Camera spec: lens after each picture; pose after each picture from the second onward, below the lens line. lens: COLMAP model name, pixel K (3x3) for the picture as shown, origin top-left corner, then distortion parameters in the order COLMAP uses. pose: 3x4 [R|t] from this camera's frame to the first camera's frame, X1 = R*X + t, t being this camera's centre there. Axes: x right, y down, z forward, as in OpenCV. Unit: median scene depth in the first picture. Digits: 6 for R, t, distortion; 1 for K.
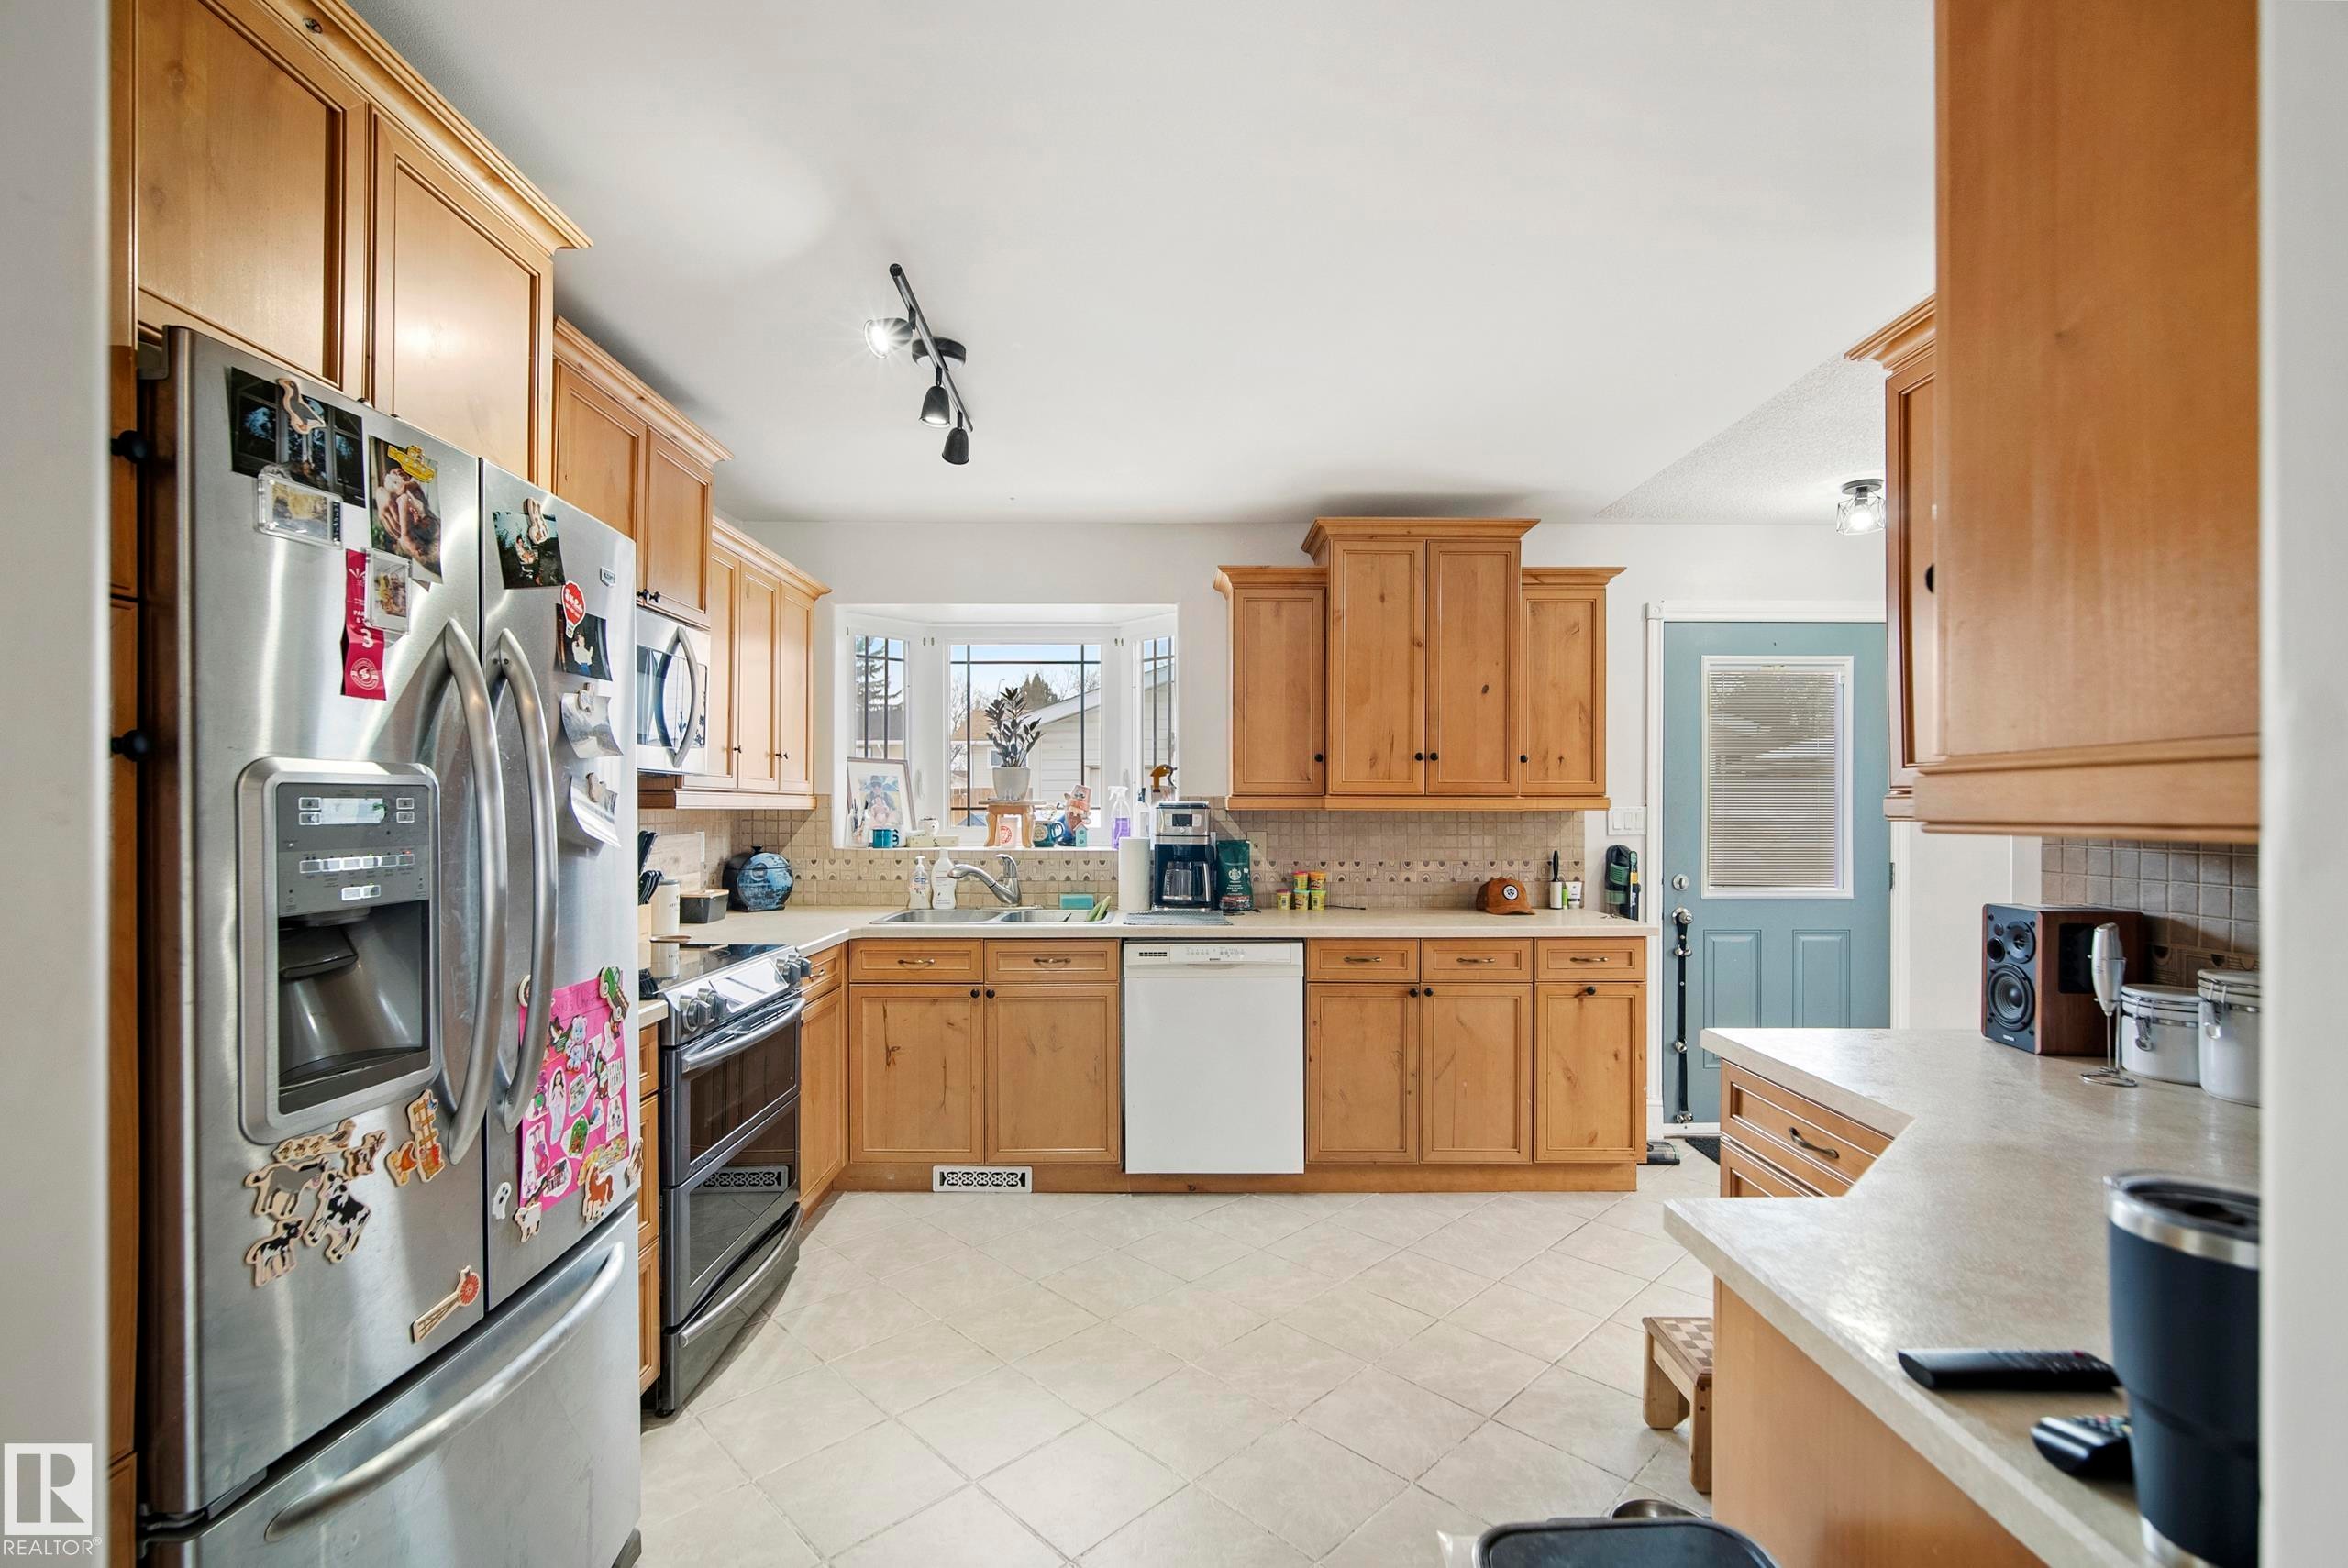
lens RADIAL K [[1035.8, 0, 1176.2], [0, 1035.8, 808.1], [0, 0, 1]] dist [-0.010050, 0.002511]
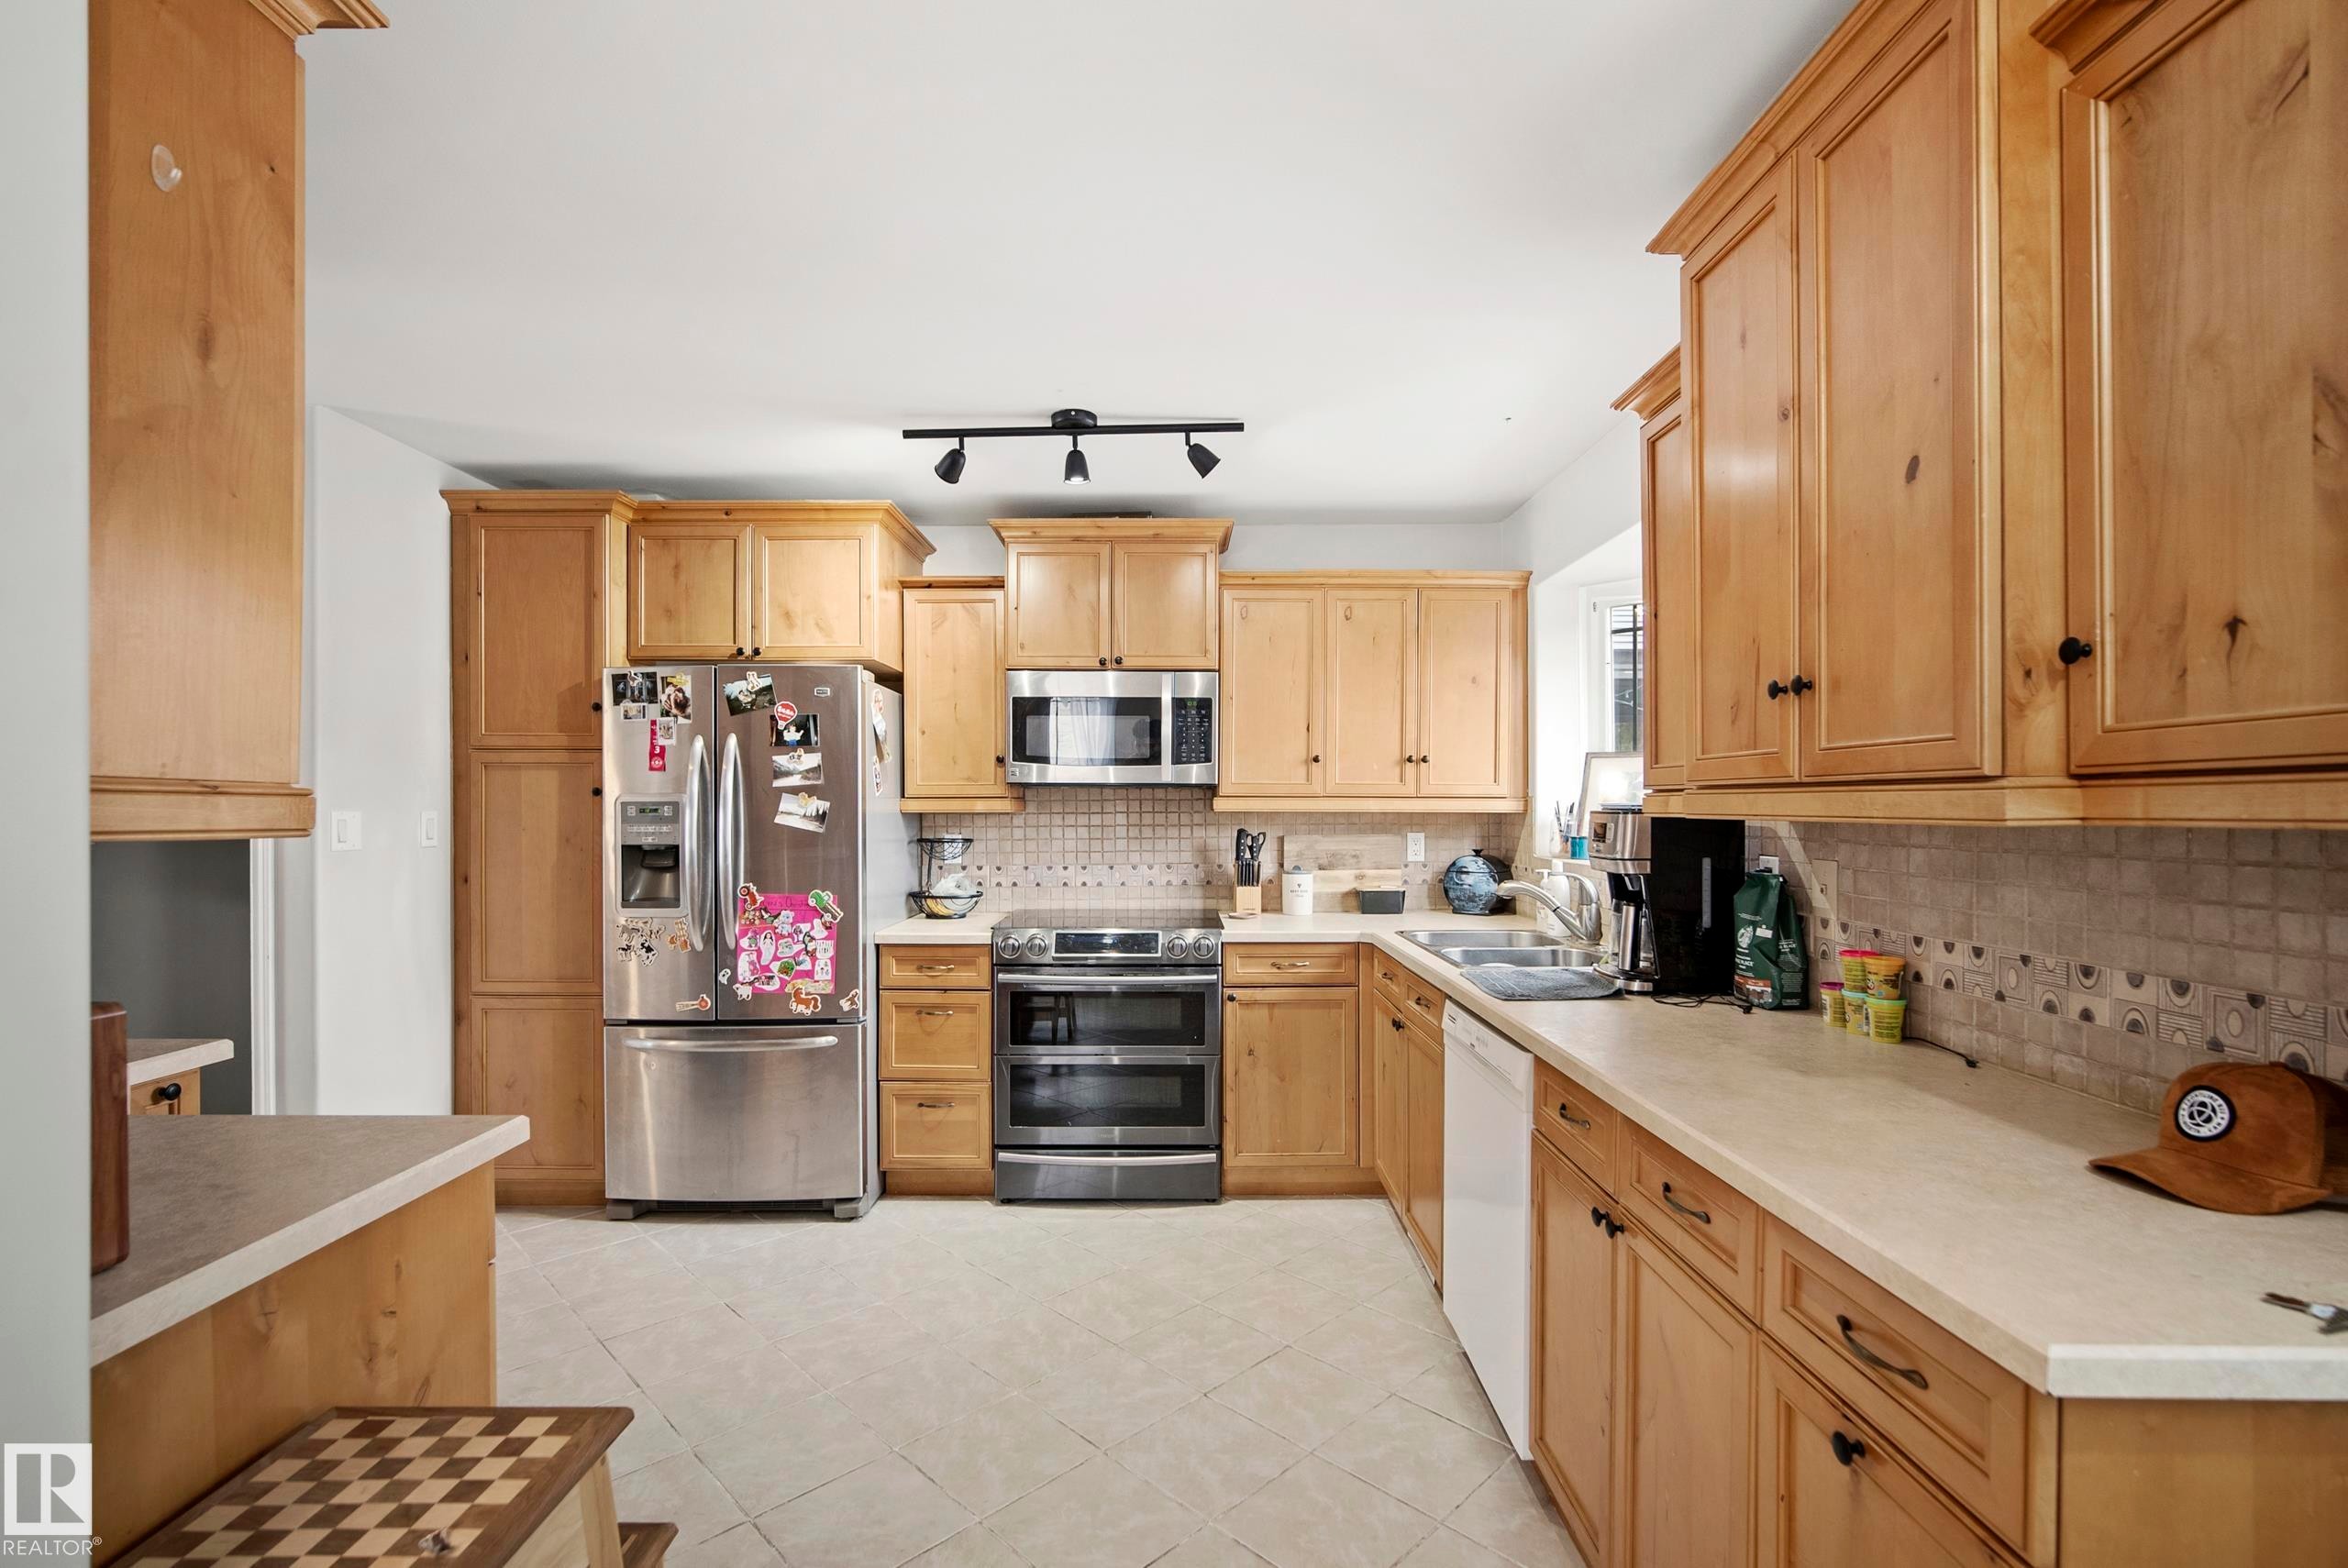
lens RADIAL K [[1035.8, 0, 1176.1], [0, 1035.8, 806.7], [0, 0, 1]] dist [-0.010050, 0.002511]
pose [[-0.000270, -0.003243, -0.999995, 0.620322], [-0.002785, 0.999991, -0.003242, -0.000903], [0.999996, 0.002784, -0.000279, 0.735296]]
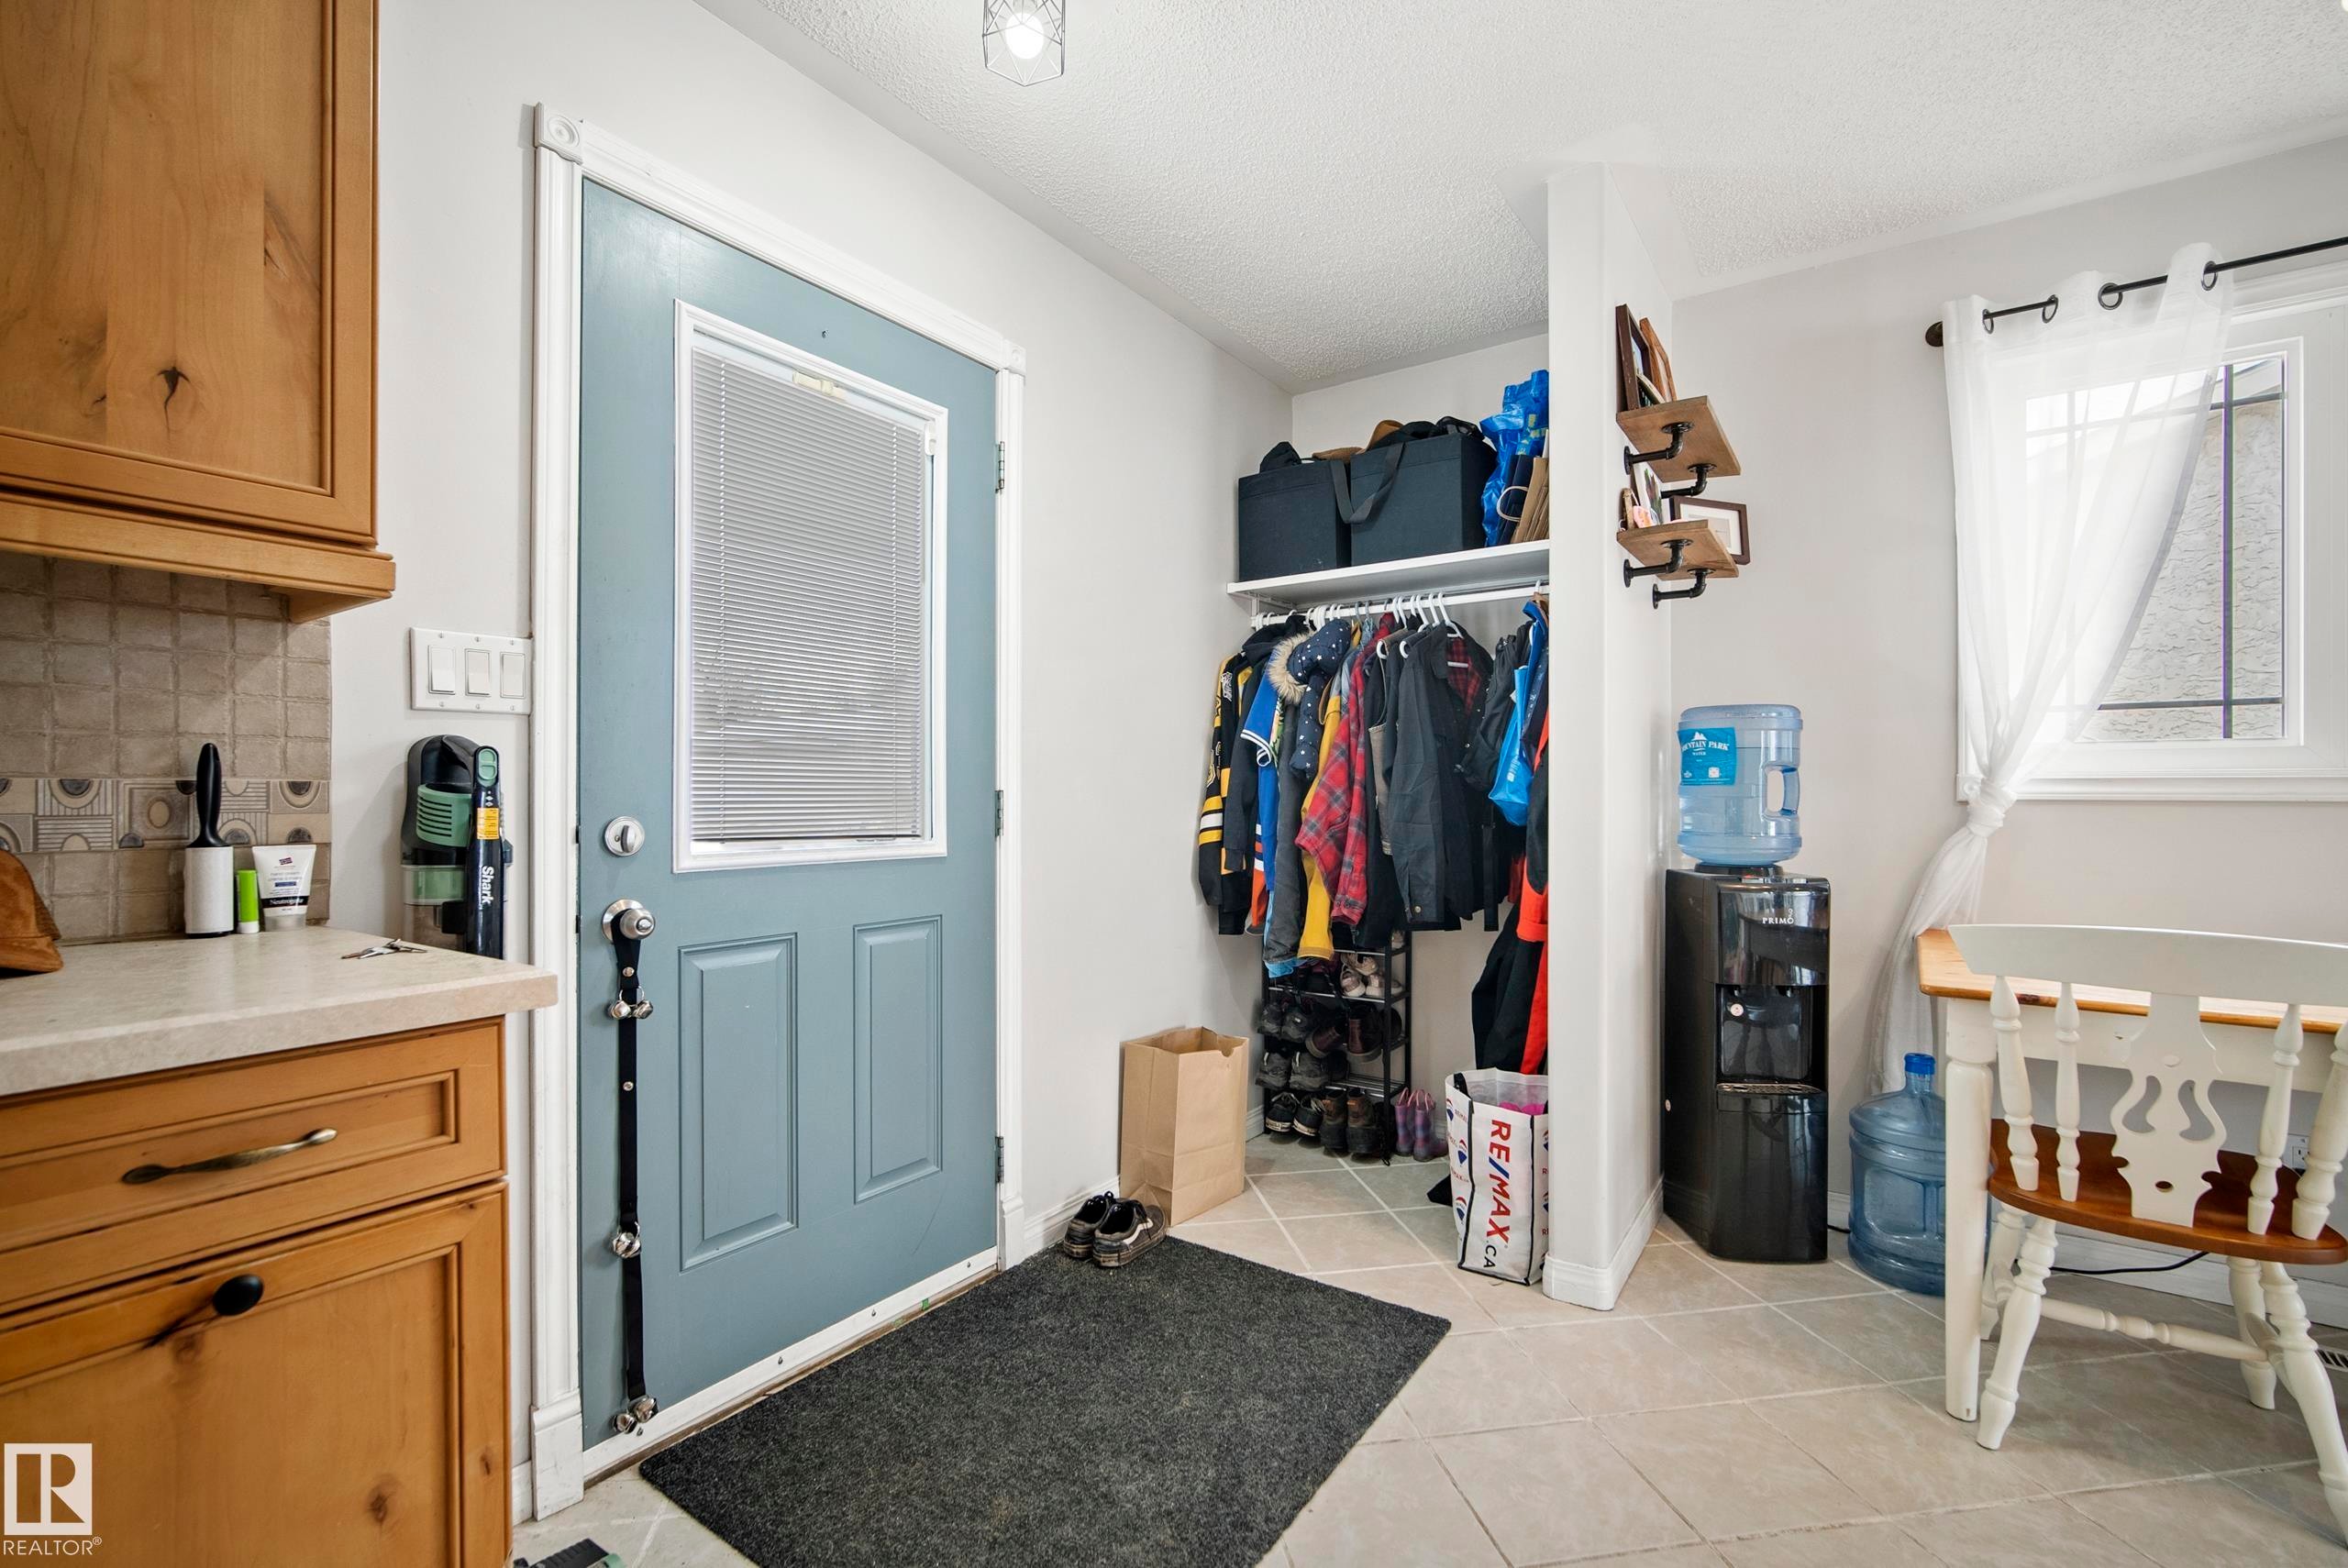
lens RADIAL K [[1035.8, 0, 1177.2], [0, 1035.8, 796.3], [0, 0, 1]] dist [-0.010050, 0.002511]
pose [[0.574778, 0.000480, 0.818309, 0.302218], [0.001512, 0.999997, -0.001648, 0.061372], [-0.818308, 0.002184, 0.574776, 0.633339]]
